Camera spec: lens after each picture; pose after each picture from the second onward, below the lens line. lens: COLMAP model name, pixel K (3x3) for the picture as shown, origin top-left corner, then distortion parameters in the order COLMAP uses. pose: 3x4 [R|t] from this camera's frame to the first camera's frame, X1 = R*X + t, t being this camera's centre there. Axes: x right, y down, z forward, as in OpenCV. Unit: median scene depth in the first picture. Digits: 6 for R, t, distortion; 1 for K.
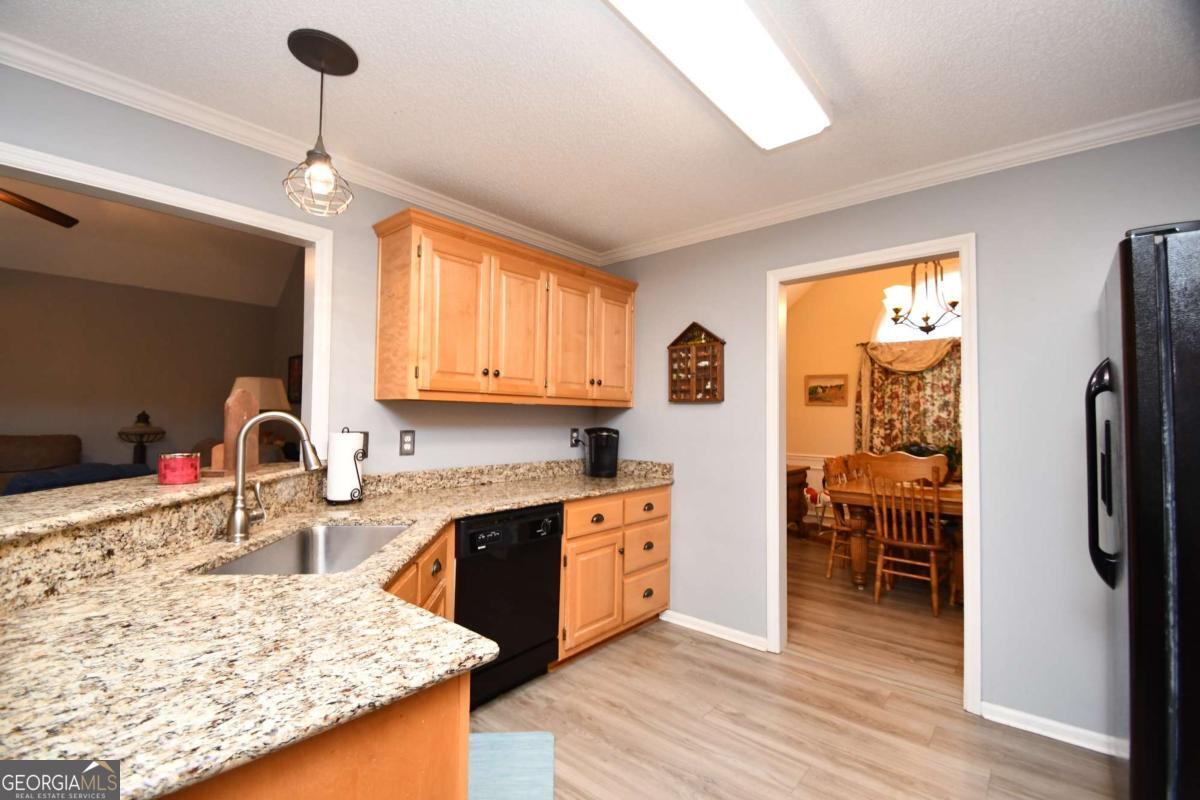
lens RADIAL K [[527.3, 0, 584.9], [0, 527.3, 400.5], [0, 0, 1]] dist [0.004459, -0.004693]
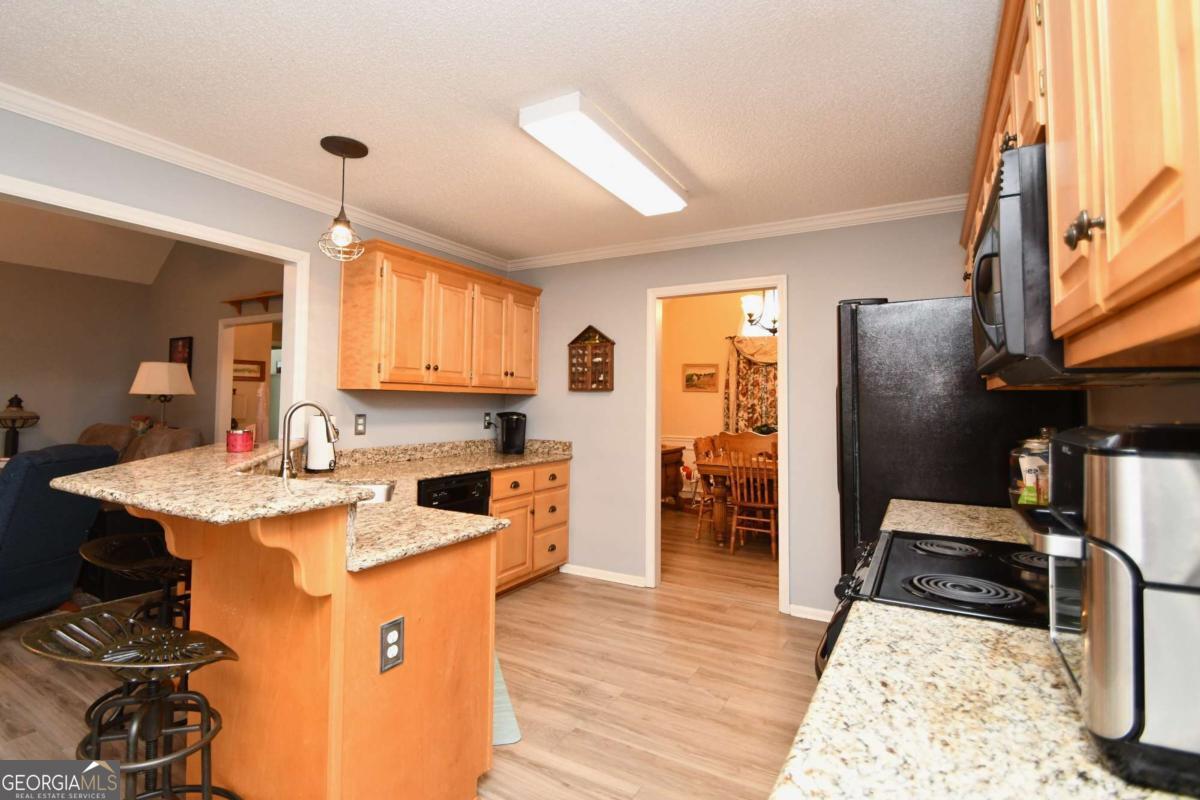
lens RADIAL K [[579.9, 0, 548.9], [0, 579.9, 380.2], [0, 0, 1]] dist [-0.001285, -0.004781]
pose [[0.987681, 0.007463, 0.156302, -0.094366], [-0.006932, 0.999968, -0.003938, -0.015192], [-0.156326, 0.002806, 0.987701, -0.304141]]
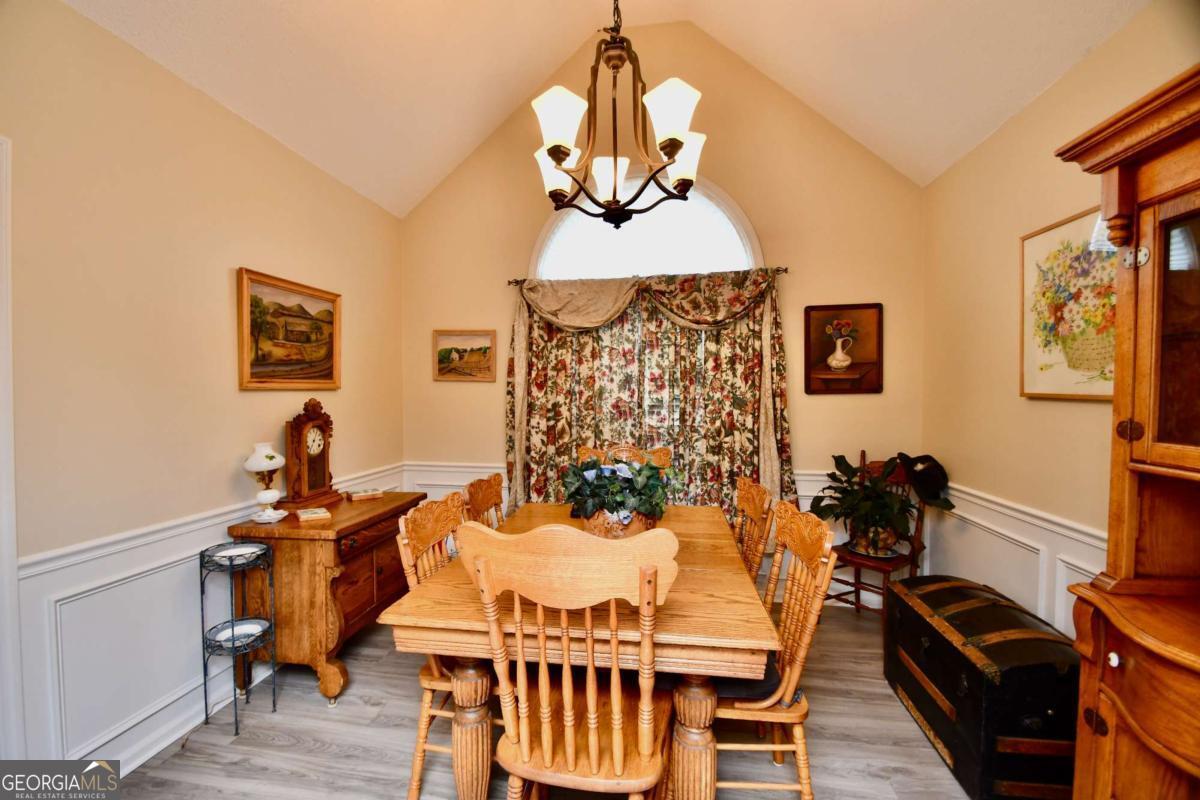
lens RADIAL K [[527.3, 0, 590.7], [0, 527.3, 400.4], [0, 0, 1]] dist [0.004459, -0.004693]
pose [[0.840260, -0.018071, 0.541883, 0.488457], [-0.008552, 0.998878, 0.046572, 0.003922], [-0.542117, -0.043766, 0.839163, 0.800980]]
